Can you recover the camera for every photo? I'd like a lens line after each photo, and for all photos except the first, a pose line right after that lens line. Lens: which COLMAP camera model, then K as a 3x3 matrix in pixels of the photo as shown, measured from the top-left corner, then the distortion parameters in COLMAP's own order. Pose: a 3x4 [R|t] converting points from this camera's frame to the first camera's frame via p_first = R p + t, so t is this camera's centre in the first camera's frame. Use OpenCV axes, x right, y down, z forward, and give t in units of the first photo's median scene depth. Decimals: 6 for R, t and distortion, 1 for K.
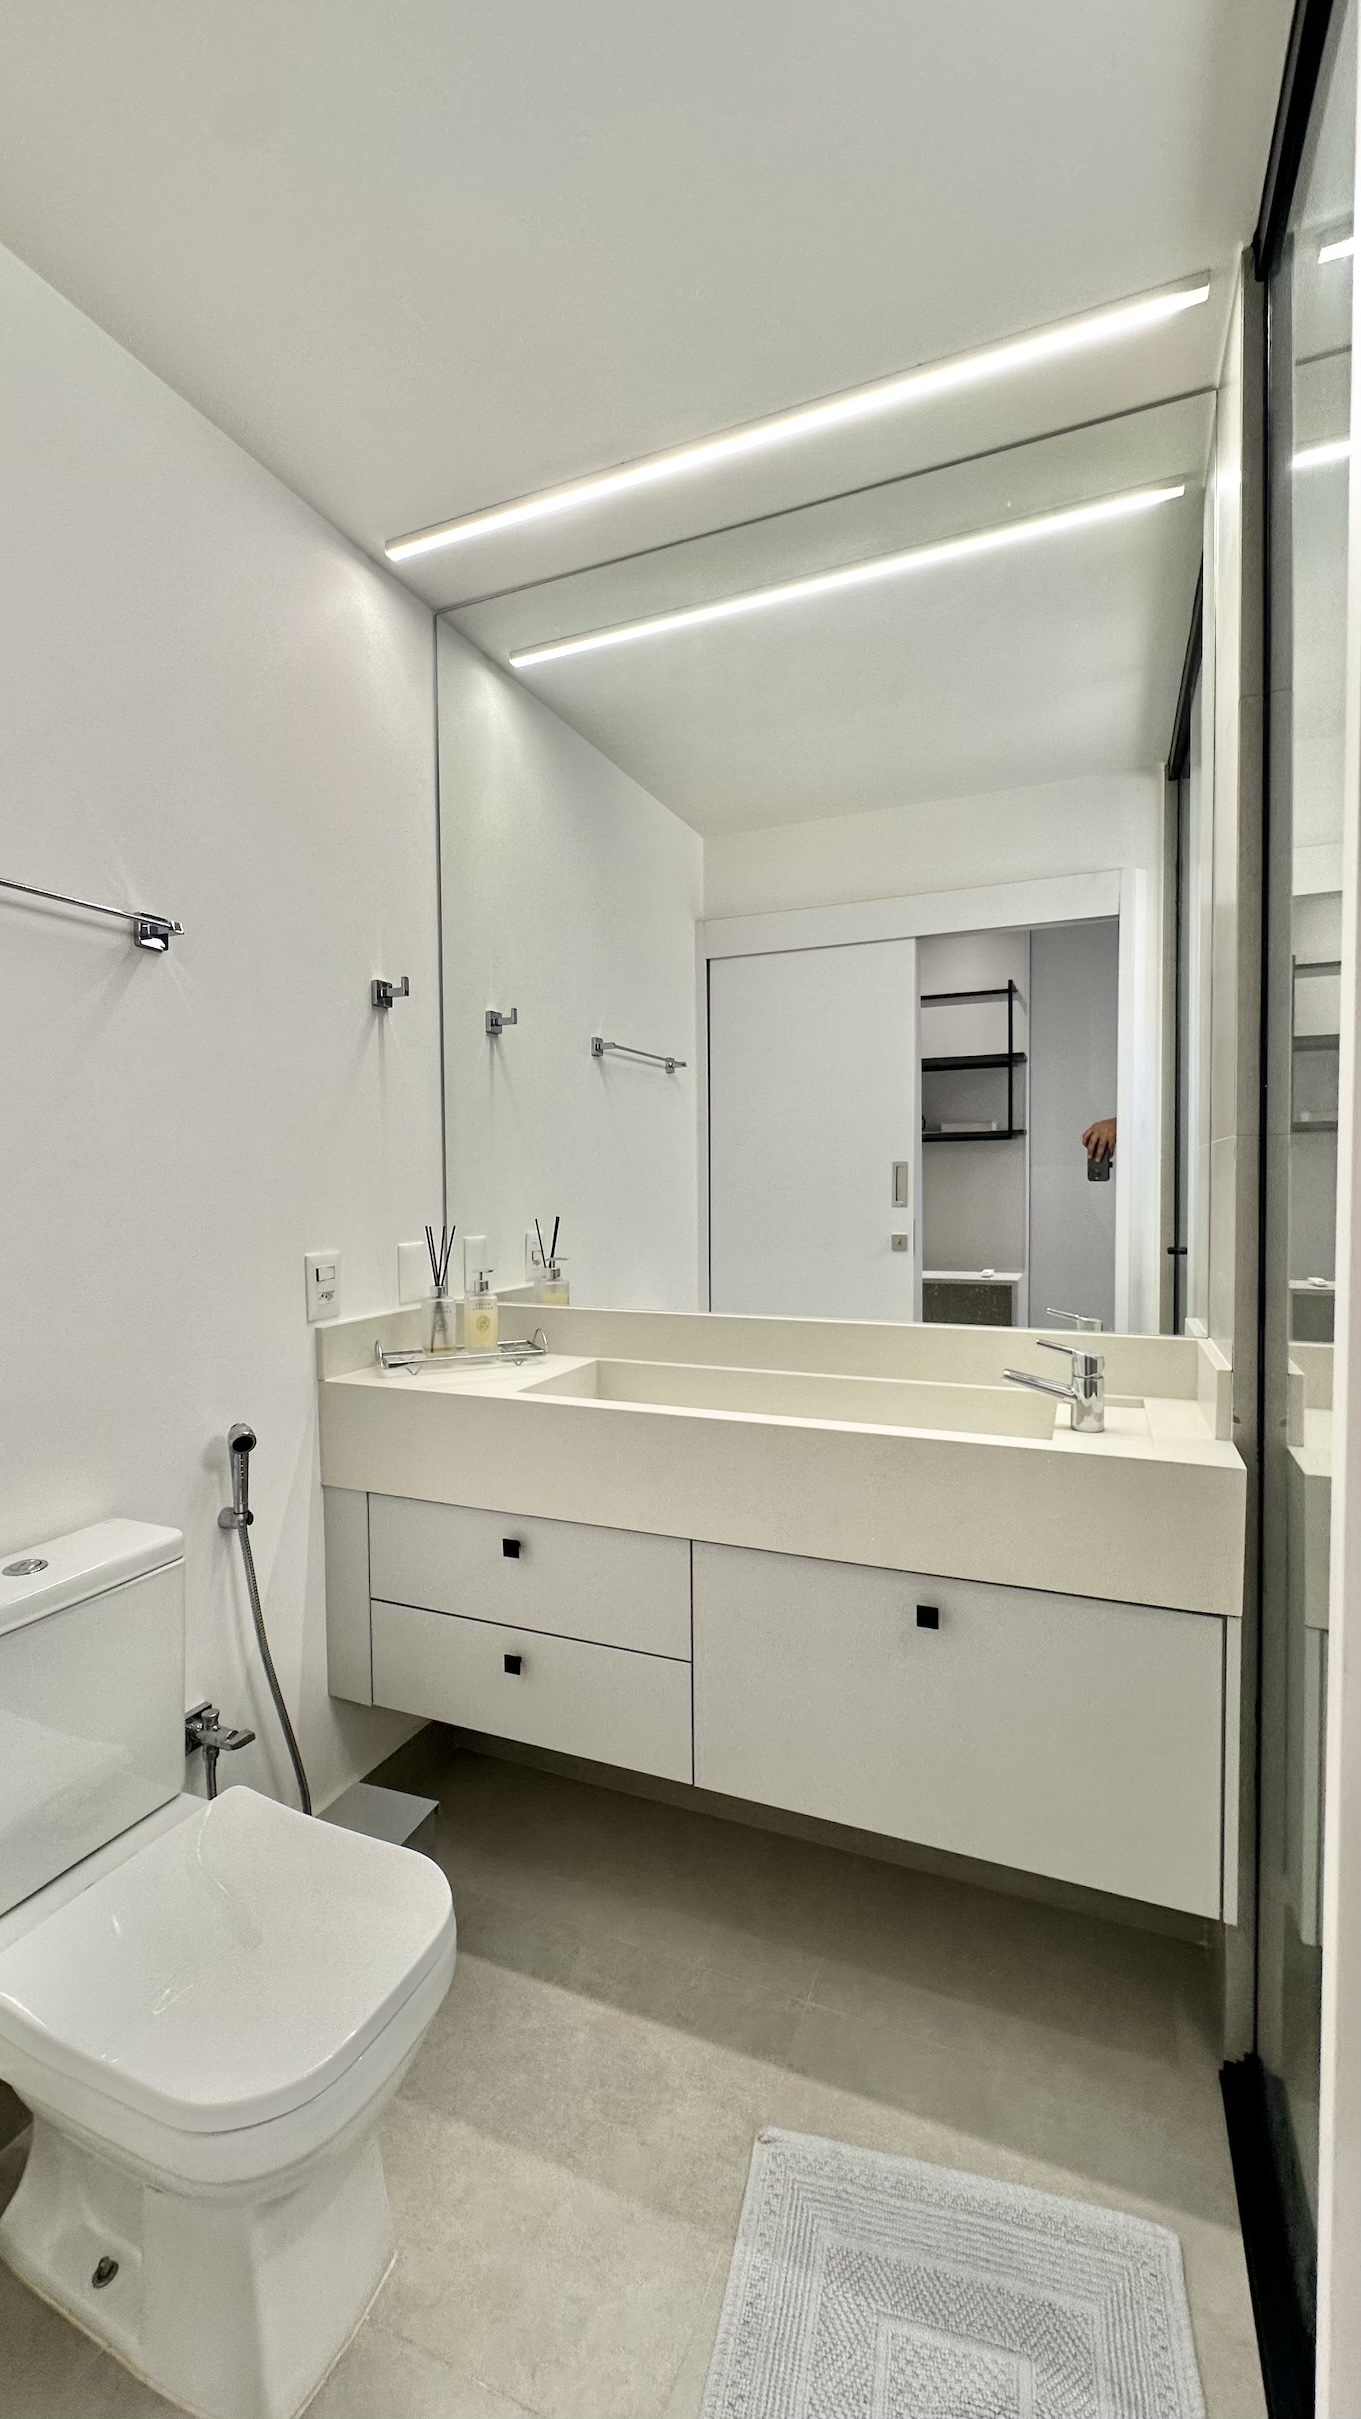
lens RADIAL K [[966.2, 0, 682.7], [0, 966.2, 1207.9], [0, 0, 1]] dist [-0.003358, 0.001185]
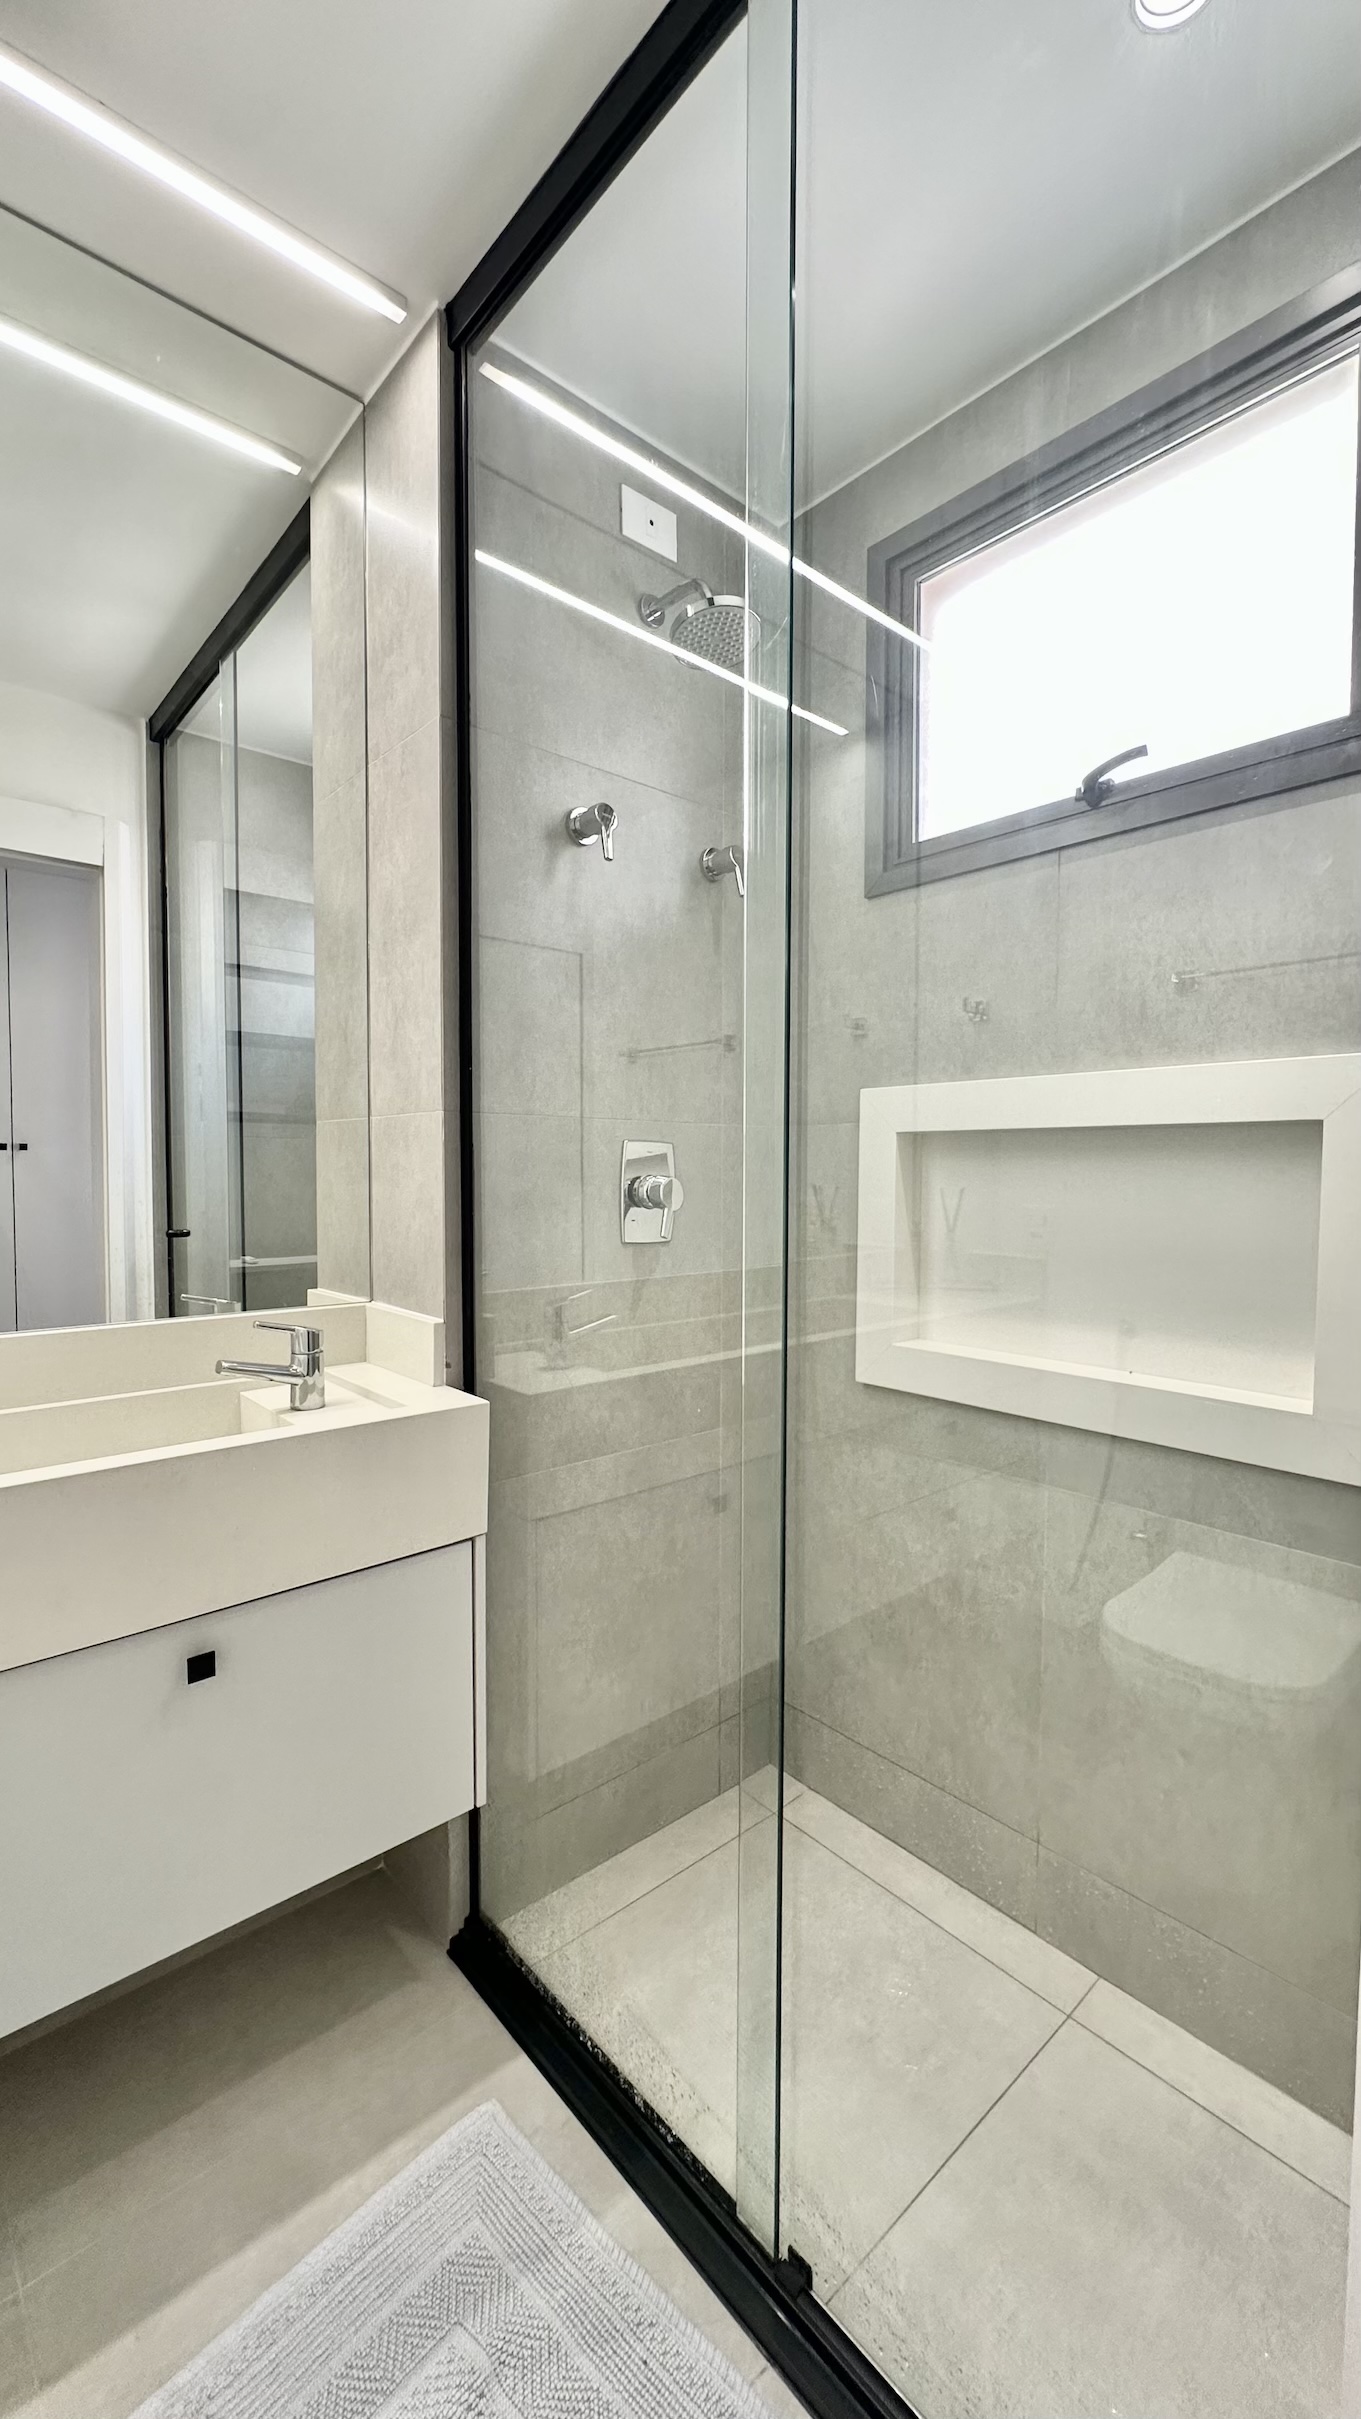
lens RADIAL K [[966.2, 0, 678.7], [0, 966.2, 1206.9], [0, 0, 1]] dist [-0.003358, 0.001185]
pose [[0.435205, -0.024596, 0.899996, -0.305680], [0.016468, 0.999677, 0.019357, 0.018152], [-0.900181, 0.006397, 0.435469, 0.265756]]
